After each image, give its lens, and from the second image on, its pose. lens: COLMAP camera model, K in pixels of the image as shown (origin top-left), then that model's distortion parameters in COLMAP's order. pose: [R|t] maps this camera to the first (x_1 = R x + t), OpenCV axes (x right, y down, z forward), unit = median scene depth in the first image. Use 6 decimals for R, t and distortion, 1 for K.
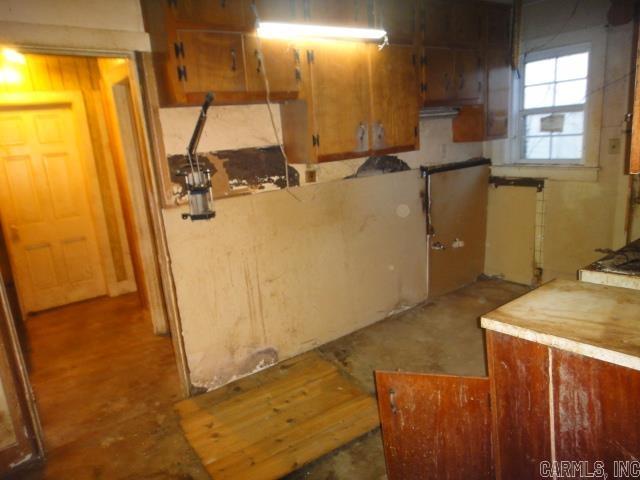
lens RADIAL K [[441.1, 0, 314.4], [0, 441.1, 240.5], [0, 0, 1]] dist [-0.005324, -0.001186]
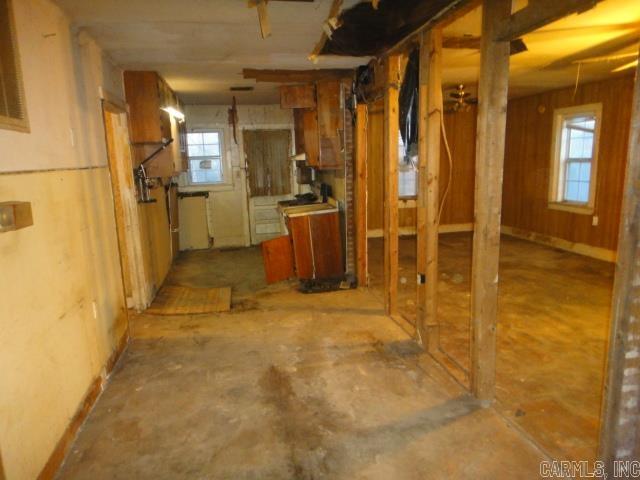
lens RADIAL K [[441.1, 0, 314.4], [0, 441.1, 240.5], [0, 0, 1]] dist [-0.005324, -0.001186]
pose [[0.424712, -0.106088, 0.899091, -1.237974], [0.216942, 0.976102, 0.012696, 0.175898], [-0.878952, 0.189659, 0.437577, -0.287768]]
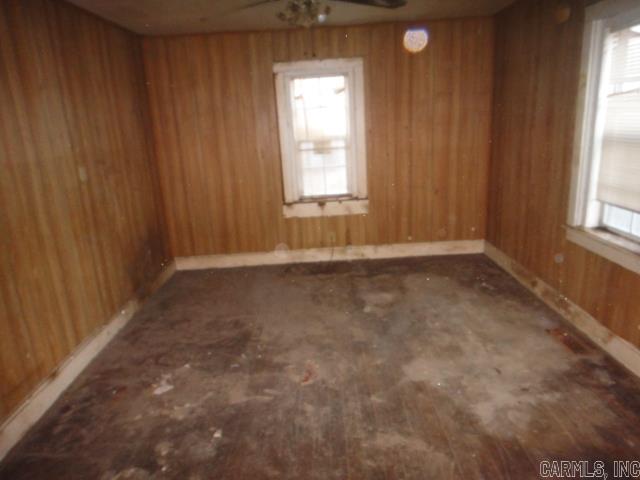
lens RADIAL K [[441.1, 0, 314.4], [0, 441.1, 240.5], [0, 0, 1]] dist [-0.005324, -0.001186]
pose [[0.597640, -0.177052, 0.781971, 0.079705], [0.209421, 0.975927, 0.060912, 0.125215], [-0.773931, 0.127357, 0.620331, -0.548275]]
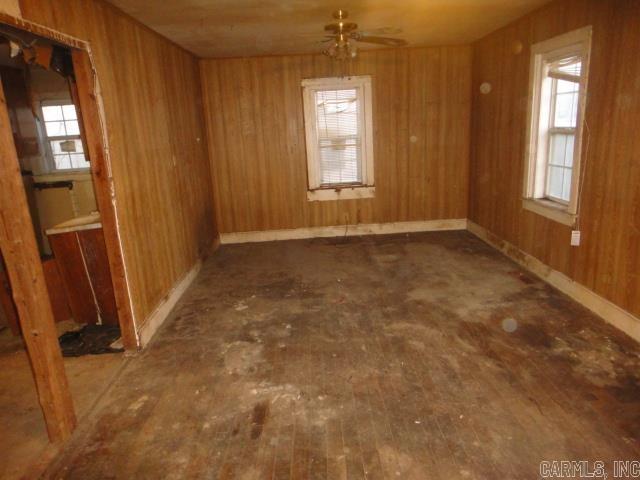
lens RADIAL K [[441.1, 0, 314.4], [0, 441.1, 240.5], [0, 0, 1]] dist [-0.005324, -0.001186]
pose [[0.581746, -0.167462, 0.795945, -0.292956], [0.210488, 0.976236, 0.051552, 0.190152], [-0.785663, 0.137547, 0.603170, -0.676674]]
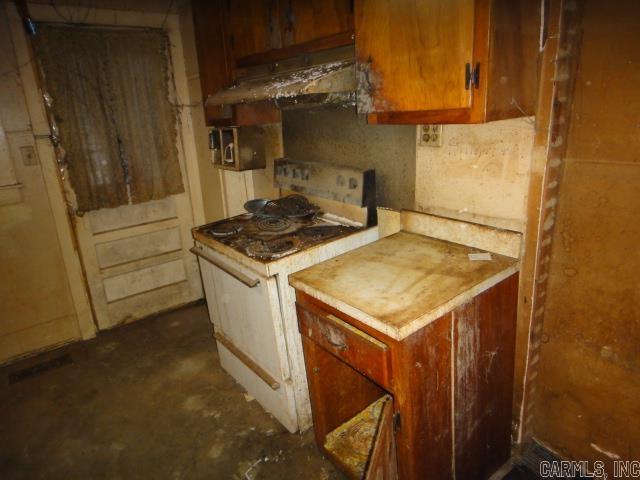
lens RADIAL K [[437.3, 0, 321.0], [0, 437.3, 236.9], [0, 0, 1]] dist [0.006925, -0.002920]
pose [[-0.028958, -0.205111, 0.978310, -0.154296], [0.294497, 0.933529, 0.204439, -0.080233], [-0.955213, 0.294030, 0.033372, 0.498154]]
